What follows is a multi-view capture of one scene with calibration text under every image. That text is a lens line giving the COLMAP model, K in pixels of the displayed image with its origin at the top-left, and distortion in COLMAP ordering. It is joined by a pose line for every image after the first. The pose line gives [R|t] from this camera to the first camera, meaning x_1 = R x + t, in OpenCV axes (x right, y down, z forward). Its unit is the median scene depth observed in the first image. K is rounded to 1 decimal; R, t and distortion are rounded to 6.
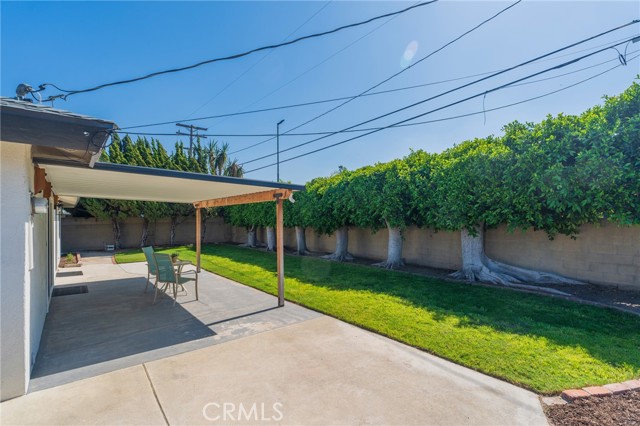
lens RADIAL K [[290.7, 0, 329.9], [0, 290.7, 222.6], [0, 0, 1]] dist [-0.011425, 0.000584]
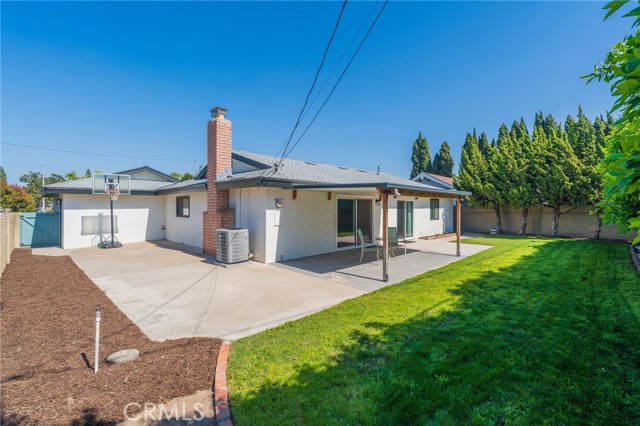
lens RADIAL K [[290.7, 0, 322.5], [0, 290.7, 207.5], [0, 0, 1]] dist [-0.011425, 0.000584]
pose [[0.094373, 0.013851, -0.995441, 1.140723], [-0.019607, 0.999735, 0.012052, -0.039146], [0.995344, 0.018381, 0.094620, 0.679017]]
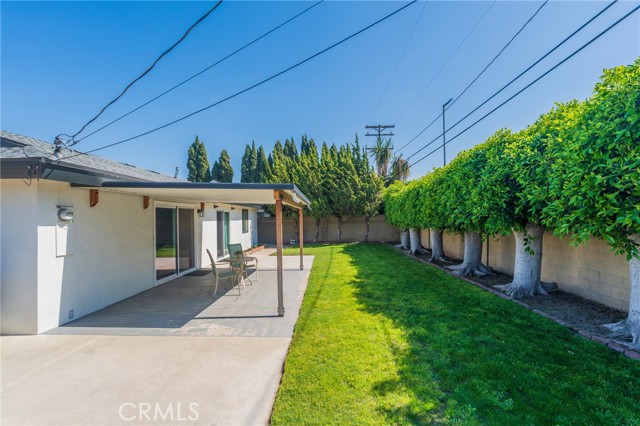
lens RADIAL K [[308.8, 0, 322.1], [0, 308.8, 215.7], [0, 0, 1]] dist [-0.005909, 0.001114]
pose [[0.754828, -0.006444, -0.655891, 0.639743], [-0.002481, 0.999917, -0.012680, -0.020391], [0.655918, 0.011199, 0.754749, 0.382947]]
